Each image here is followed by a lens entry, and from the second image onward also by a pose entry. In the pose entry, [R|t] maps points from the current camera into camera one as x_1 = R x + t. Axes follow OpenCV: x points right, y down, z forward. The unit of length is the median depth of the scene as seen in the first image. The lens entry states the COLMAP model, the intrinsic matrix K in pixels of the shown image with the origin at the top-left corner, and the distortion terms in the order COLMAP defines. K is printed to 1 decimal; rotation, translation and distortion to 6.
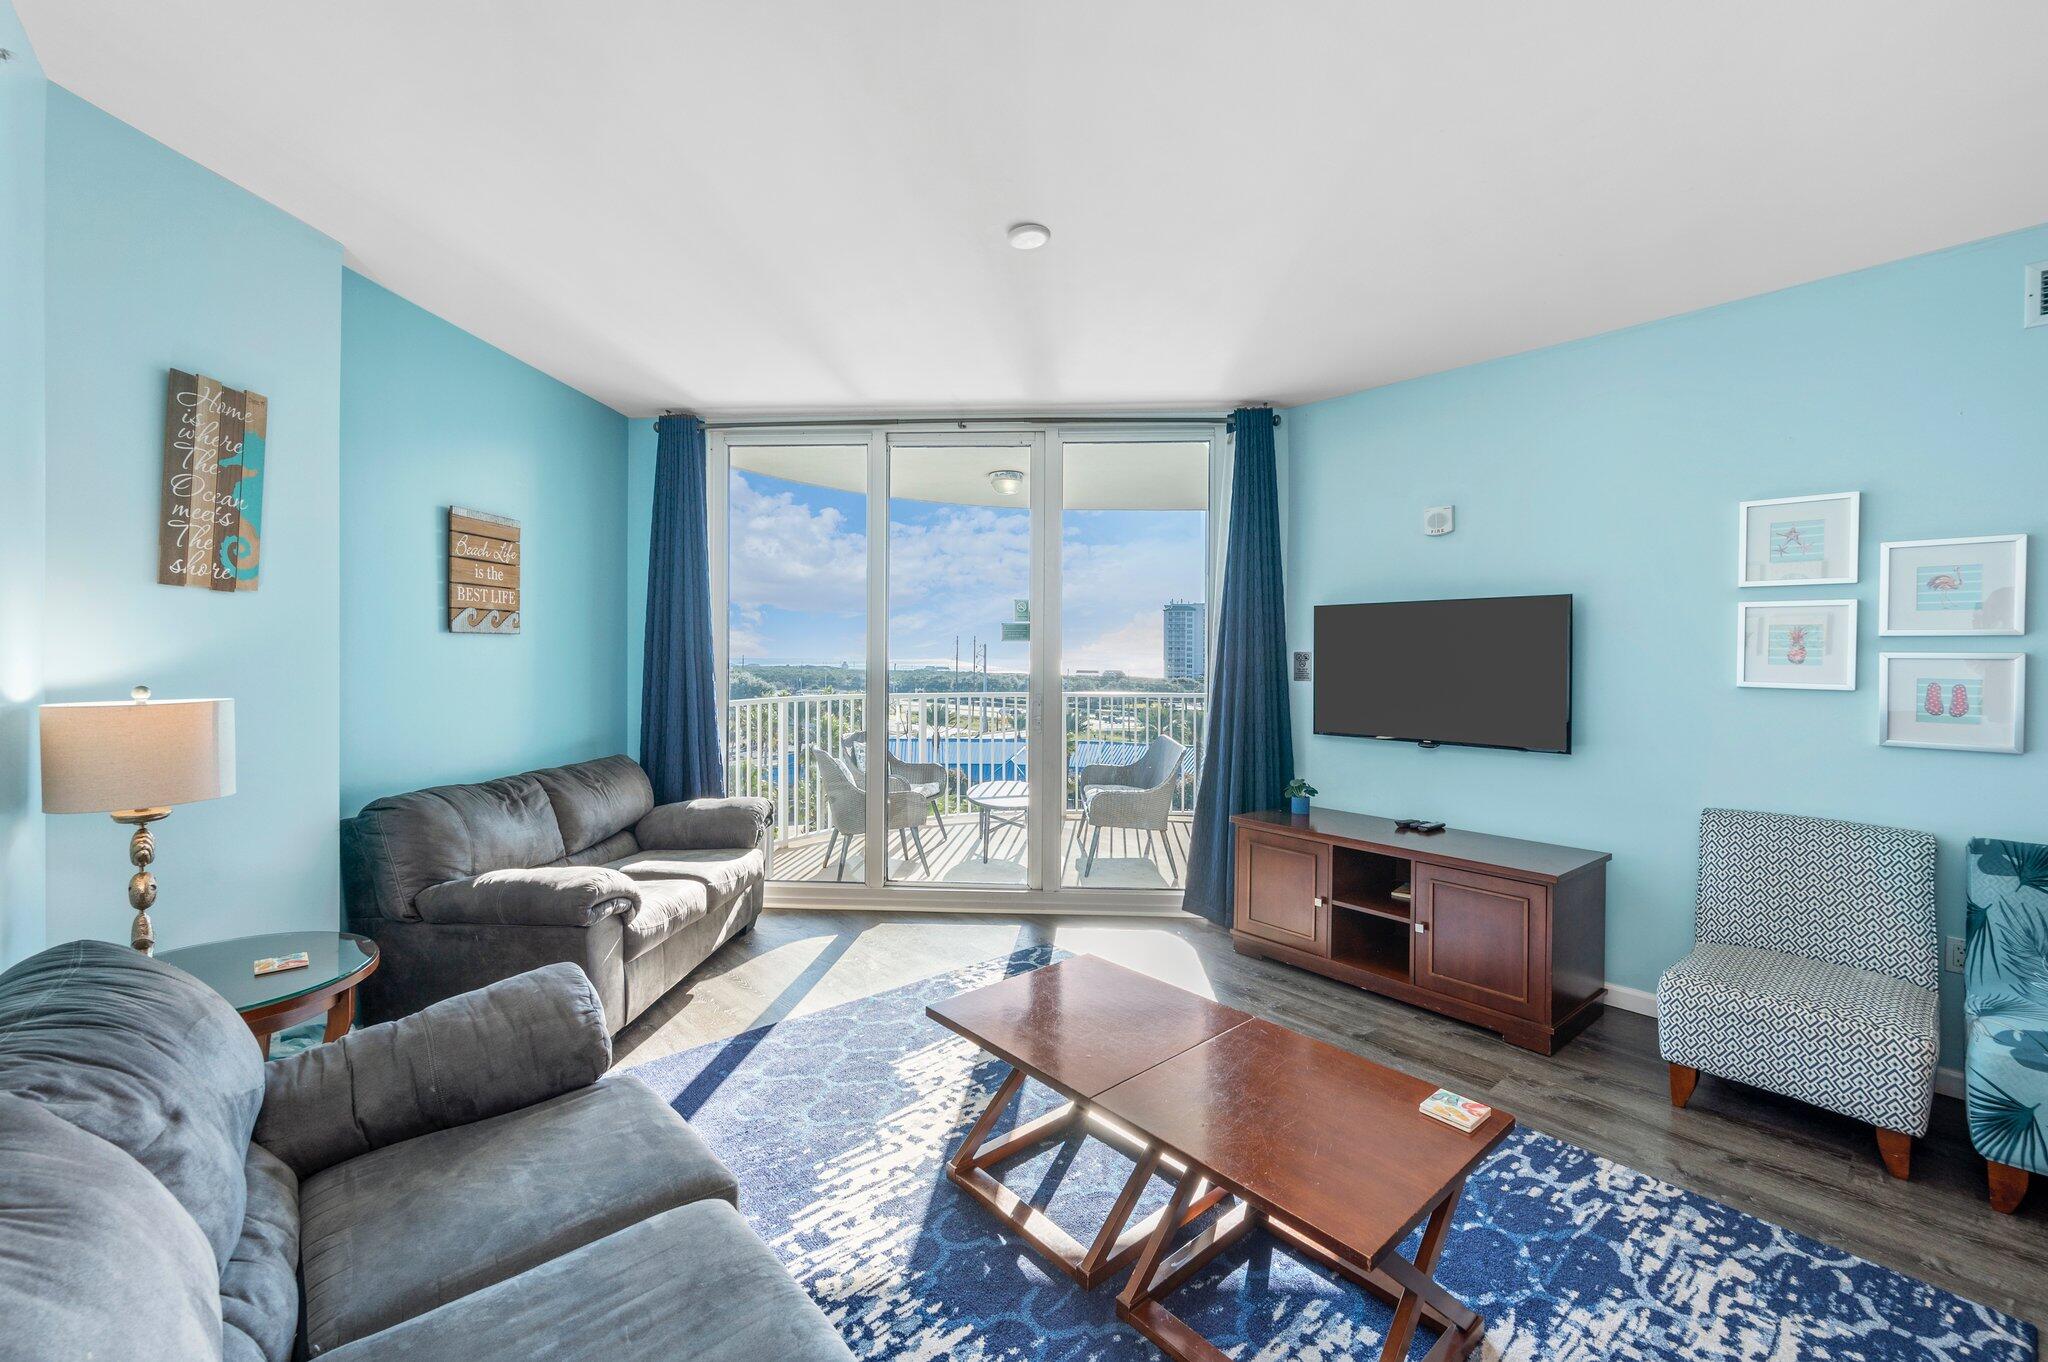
lens RADIAL K [[810.8, 0, 1030.7], [0, 810.8, 610.2], [0, 0, 1]] dist [-0.002170, -0.000086]
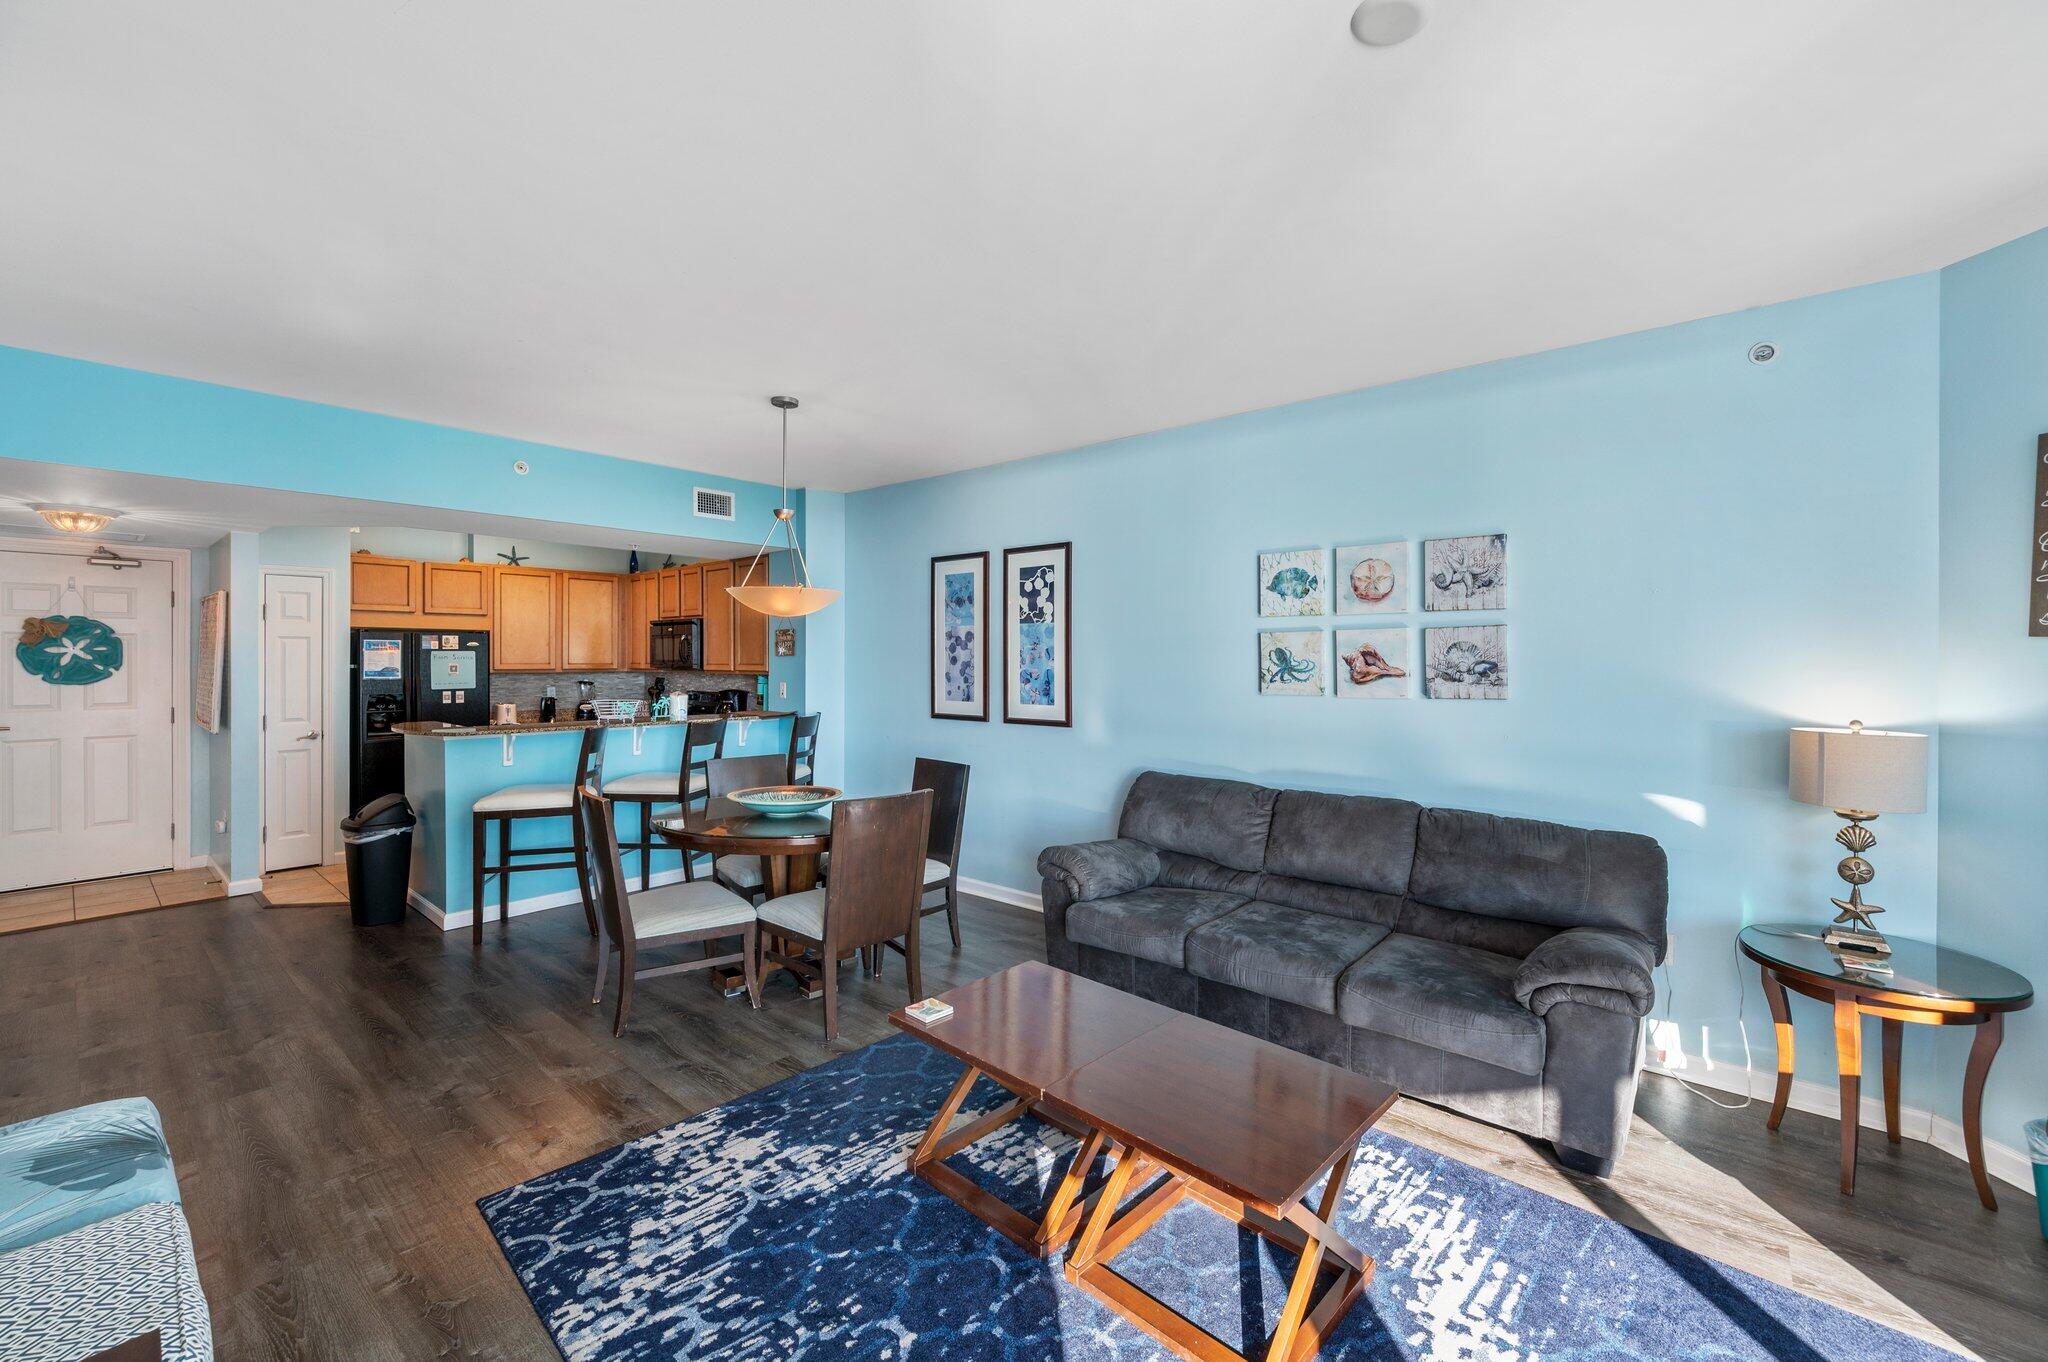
lens RADIAL K [[824.5, 0, 1030.4], [0, 824.5, 667.4], [0, 0, 1]] dist [-0.007297, 0.000263]
pose [[-0.995502, -0.005635, -0.094576, 0.360089], [-0.001674, 0.999120, -0.041916, 0.055287], [0.094729, -0.041569, -0.994635, 1.848396]]
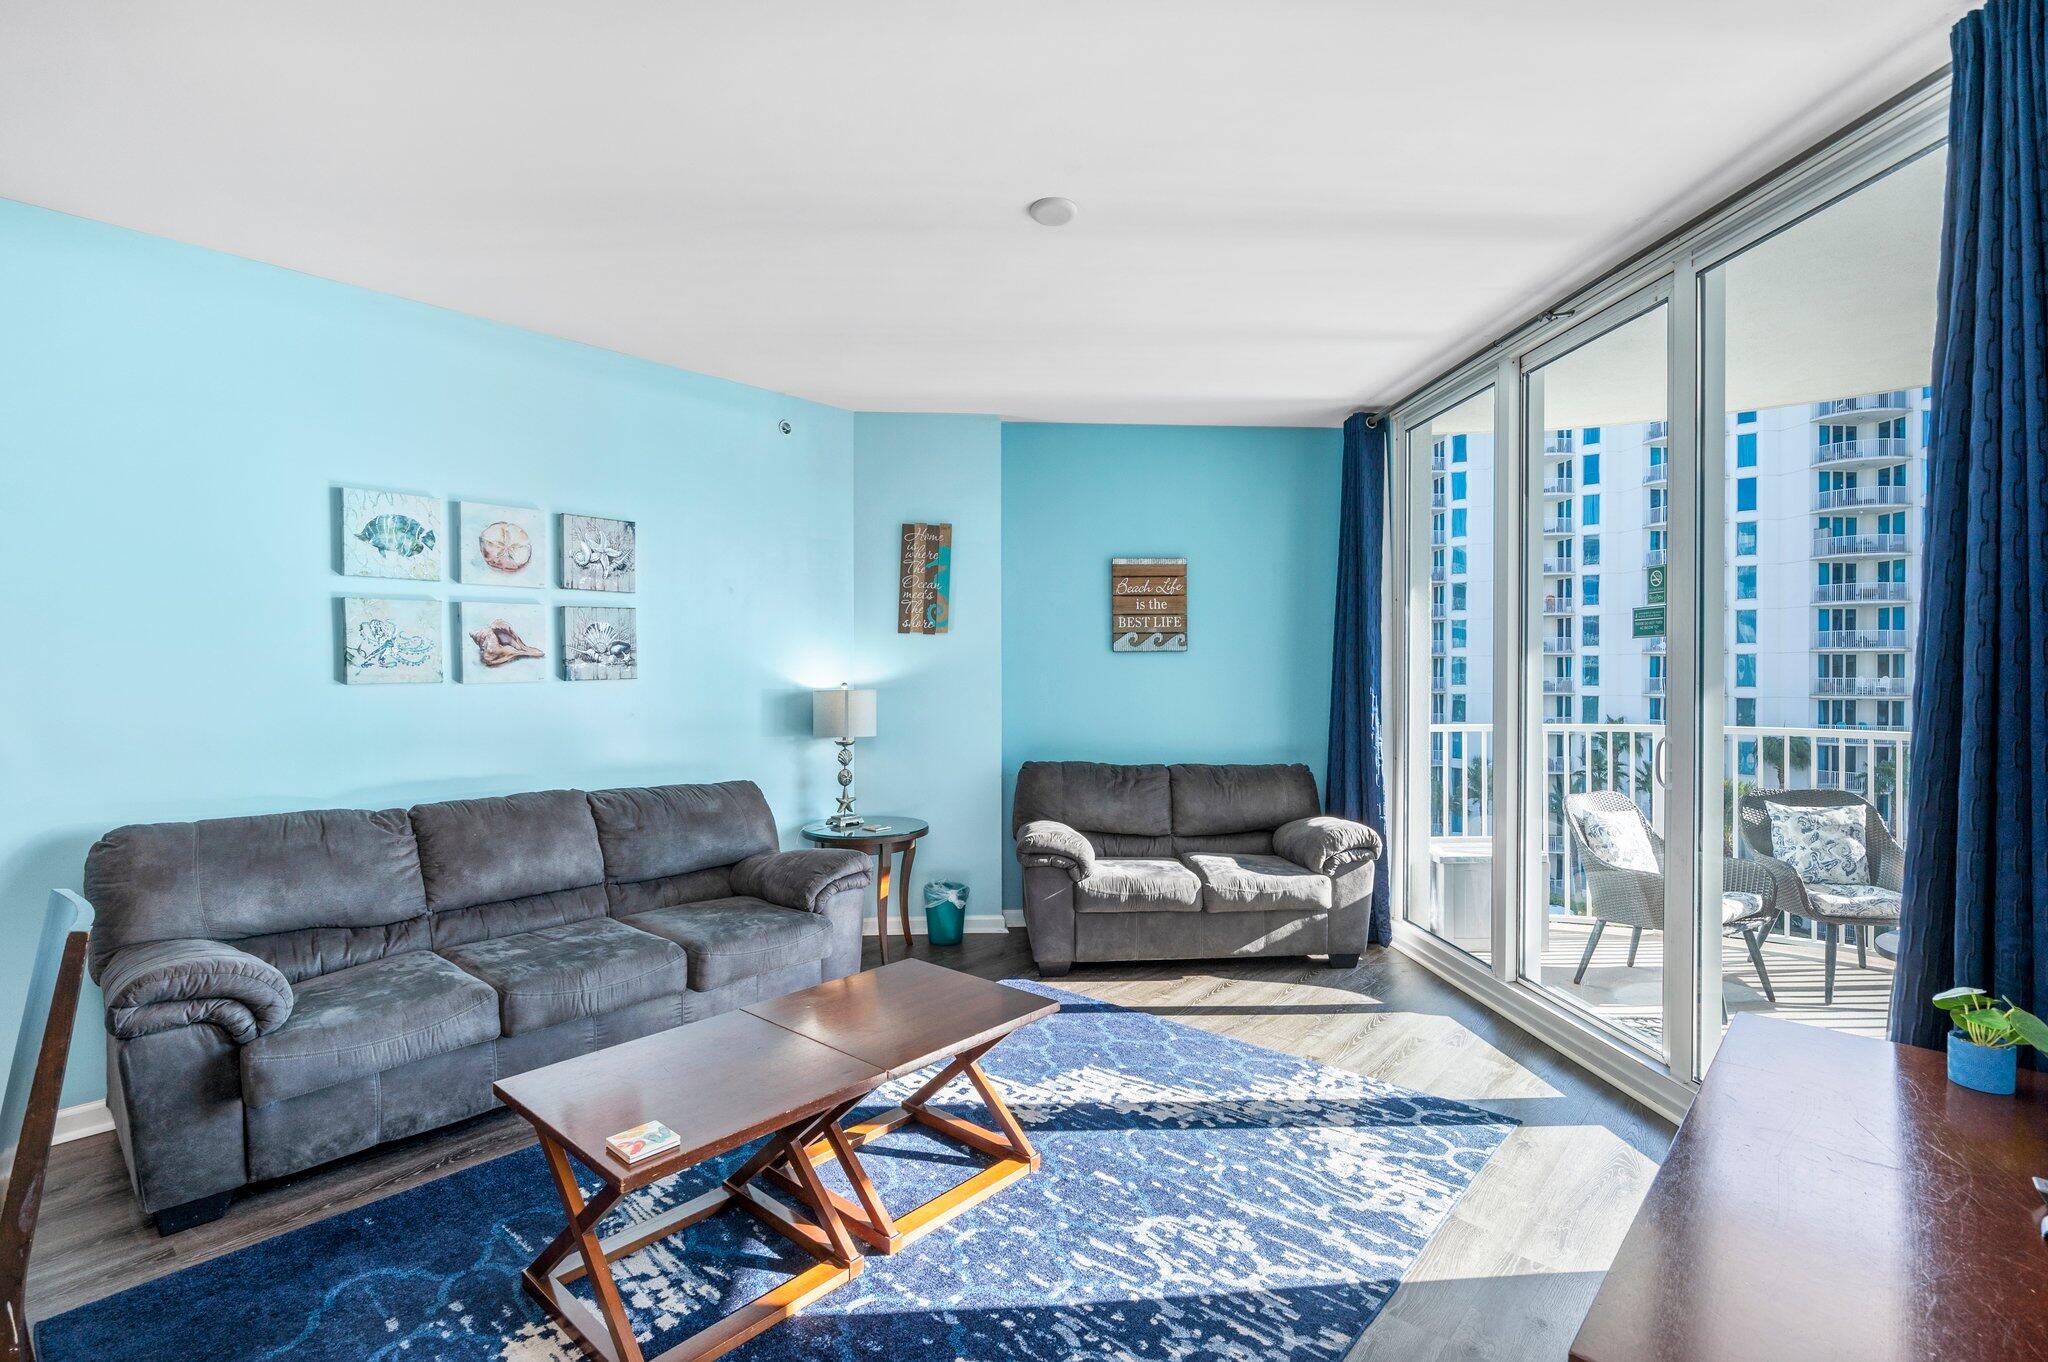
lens RADIAL K [[920.7, 0, 1024.0], [0, 920.7, 681.0], [0, 0, 1]] dist [0.001688, 0.000256]
pose [[0.116759, 0.006121, -0.993141, 1.207794], [0.055751, 0.998364, 0.012708, 0.073290], [0.991594, -0.056853, 0.116227, 0.999763]]
